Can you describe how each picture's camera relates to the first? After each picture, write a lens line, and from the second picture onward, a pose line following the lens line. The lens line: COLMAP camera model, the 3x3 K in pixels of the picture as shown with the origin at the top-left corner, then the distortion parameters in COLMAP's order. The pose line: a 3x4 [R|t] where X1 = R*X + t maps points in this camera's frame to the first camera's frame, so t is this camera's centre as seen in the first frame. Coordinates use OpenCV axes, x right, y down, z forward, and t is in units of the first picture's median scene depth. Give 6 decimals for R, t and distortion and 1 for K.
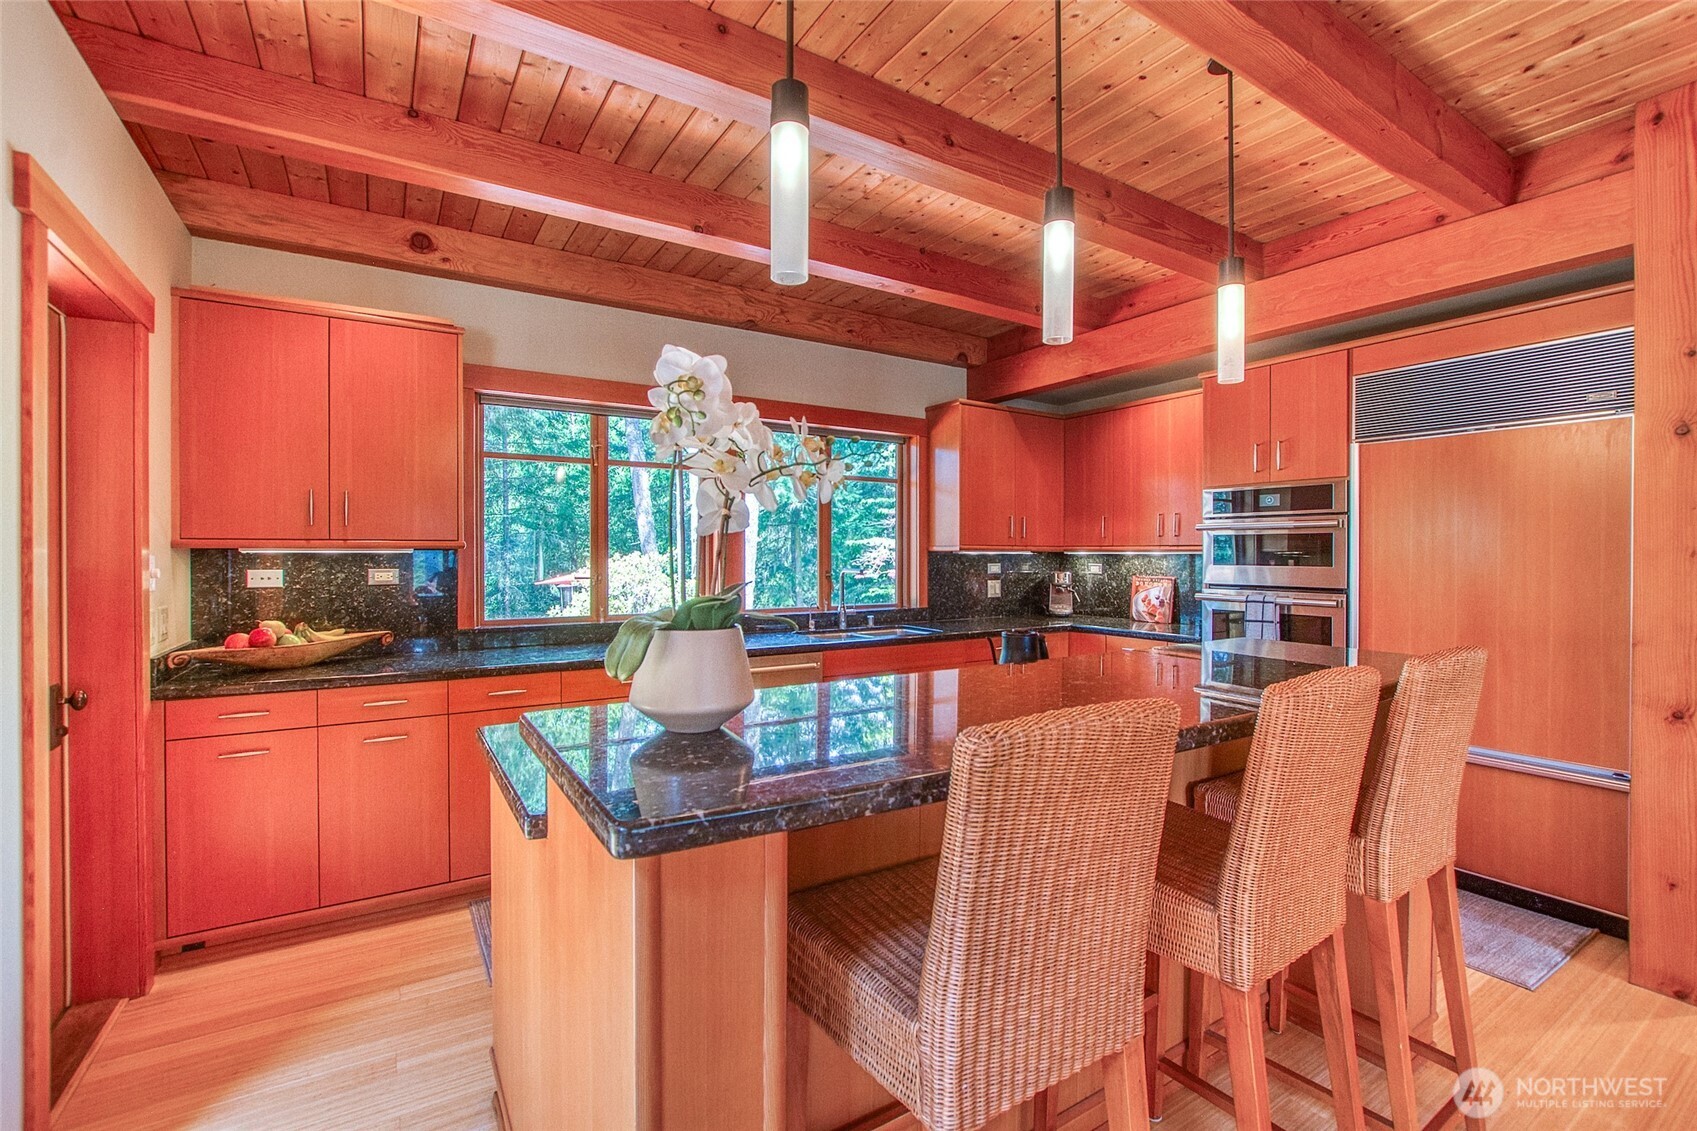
lens RADIAL K [[769.3, 0, 882.3], [0, 769.3, 560.7], [0, 0, 1]] dist [-0.018700, 0.001563]
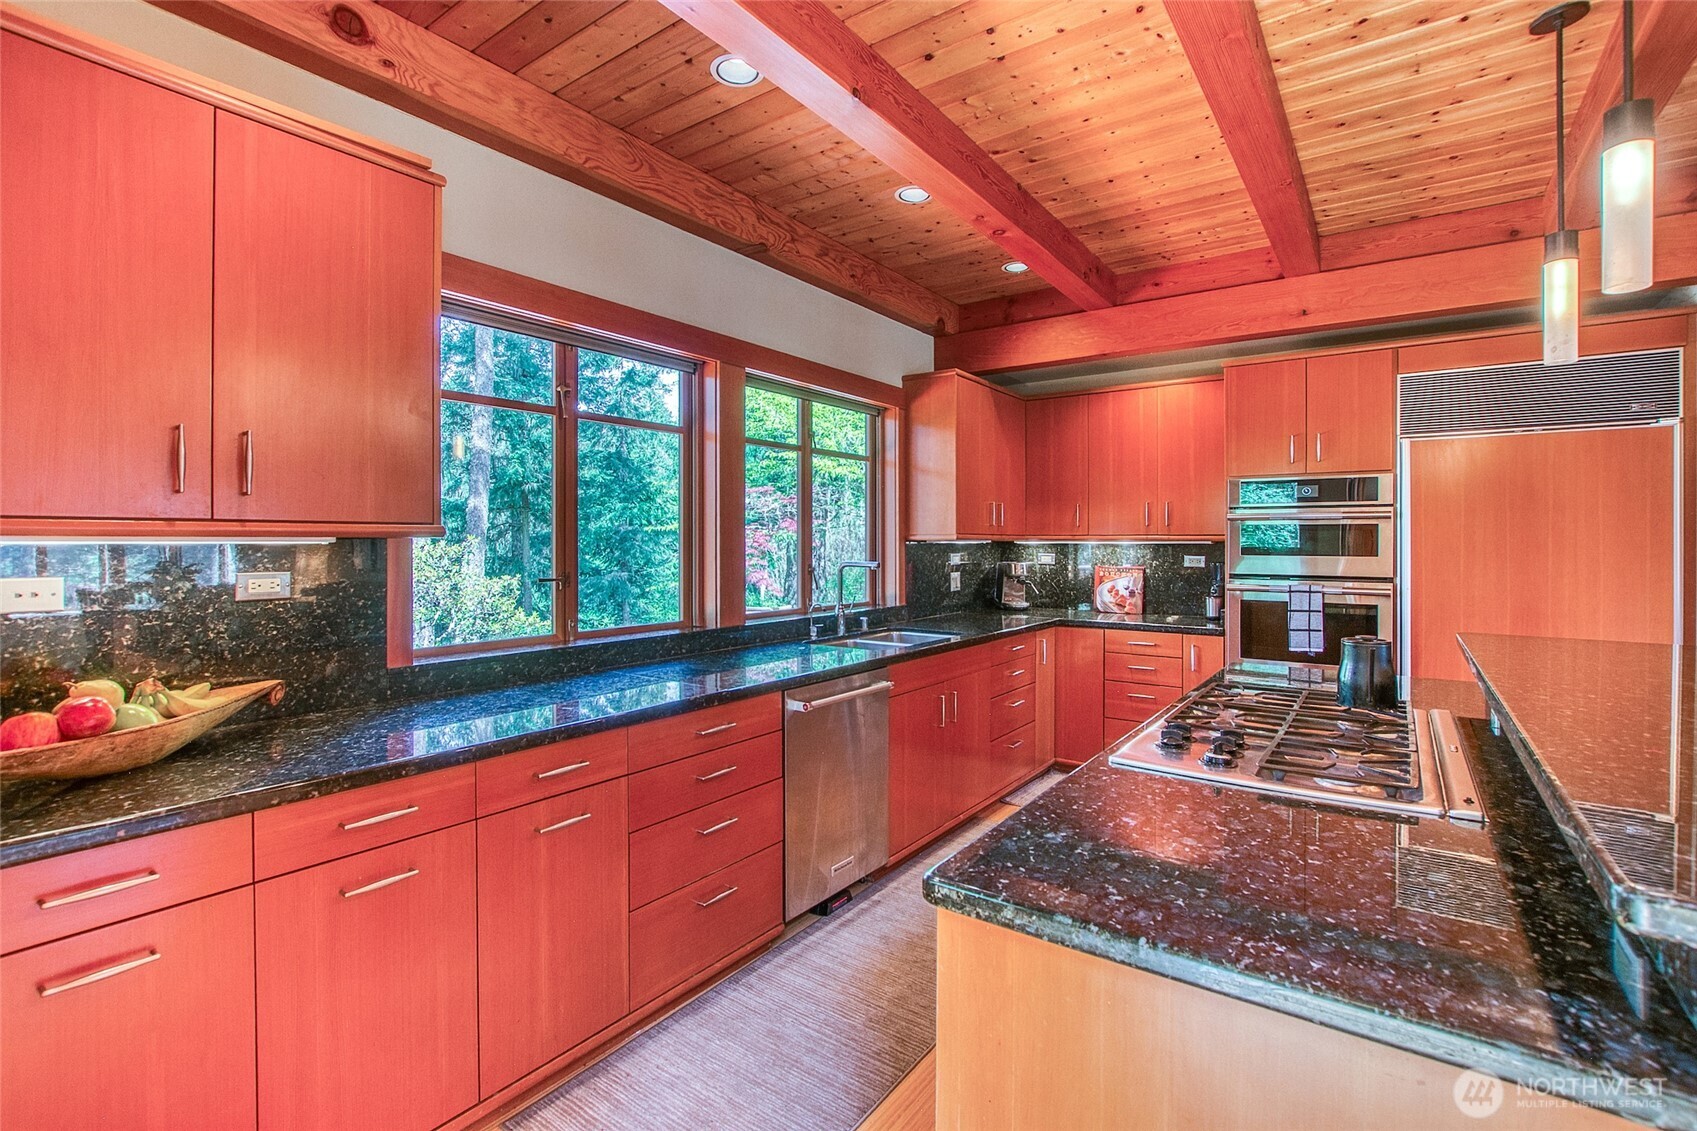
lens RADIAL K [[769.3, 0, 874.0], [0, 769.3, 543.2], [0, 0, 1]] dist [-0.018700, 0.001563]
pose [[0.928171, -0.000831, 0.372154, -0.326434], [0.003257, 0.999977, -0.005891, -0.004622], [-0.372141, 0.006680, 0.928152, 0.220235]]
